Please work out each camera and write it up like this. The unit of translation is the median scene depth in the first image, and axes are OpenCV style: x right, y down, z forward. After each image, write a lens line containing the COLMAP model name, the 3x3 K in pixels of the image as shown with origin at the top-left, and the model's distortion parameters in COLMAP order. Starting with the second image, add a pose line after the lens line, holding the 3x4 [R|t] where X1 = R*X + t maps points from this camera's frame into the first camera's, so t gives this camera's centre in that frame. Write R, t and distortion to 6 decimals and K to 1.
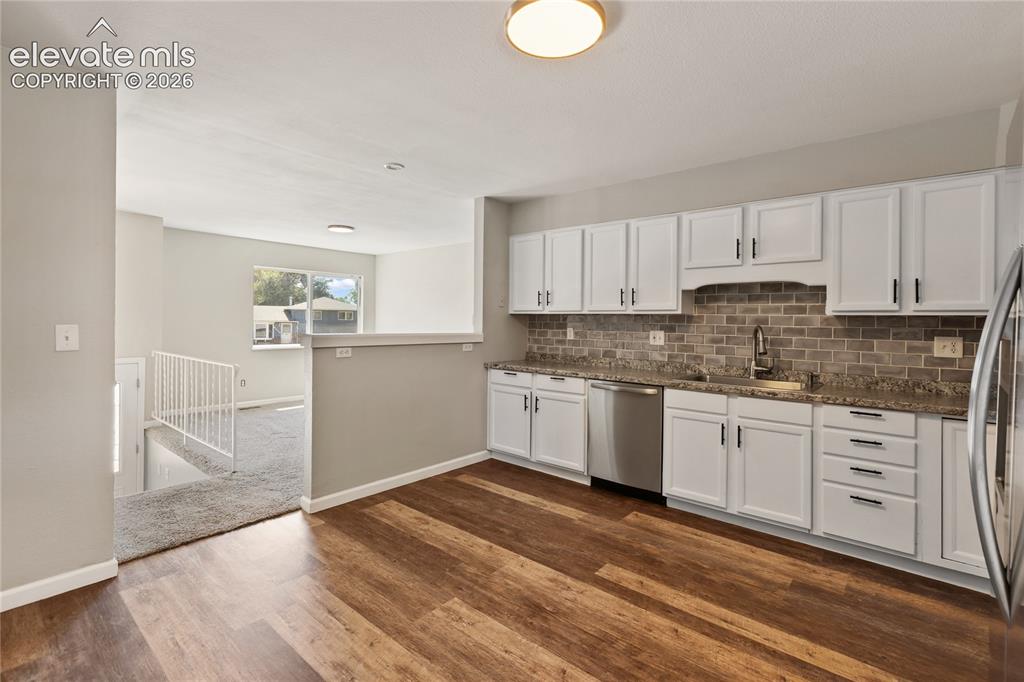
lens RADIAL K [[473.2, 0, 523.2], [0, 473.2, 323.9], [0, 0, 1]] dist [0.008734, -0.001382]
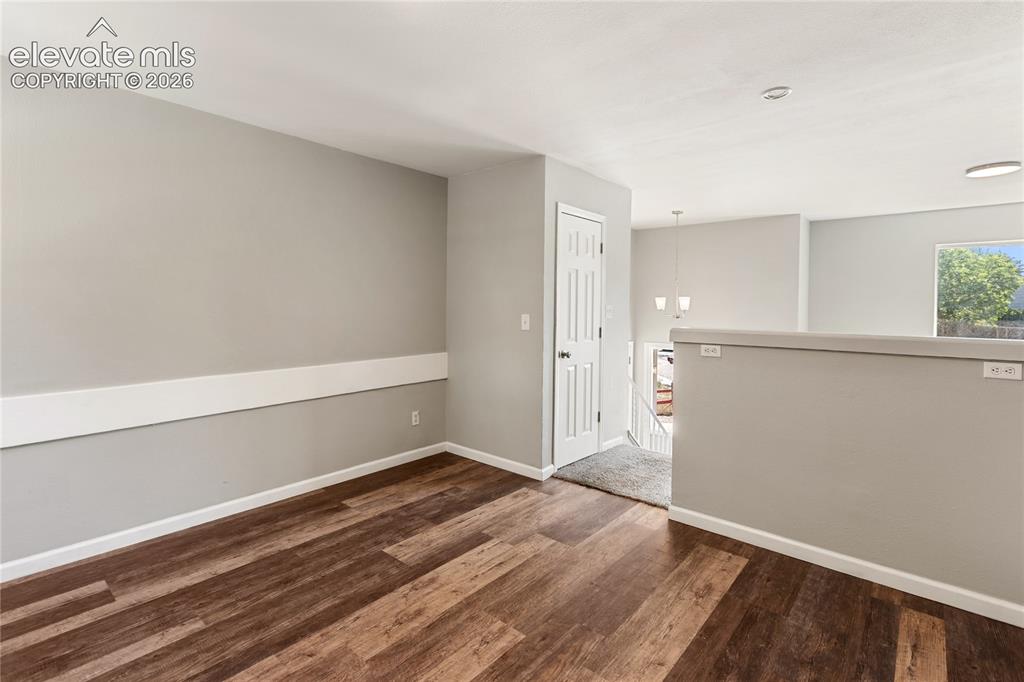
lens RADIAL K [[473.2, 0, 504.2], [0, 473.2, 322.1], [0, 0, 1]] dist [0.008734, -0.001382]
pose [[-0.033899, 0.010534, -0.999370, 0.499549], [-0.013690, 0.999846, 0.011003, 0.004809], [0.999331, 0.014054, -0.033750, 0.700648]]
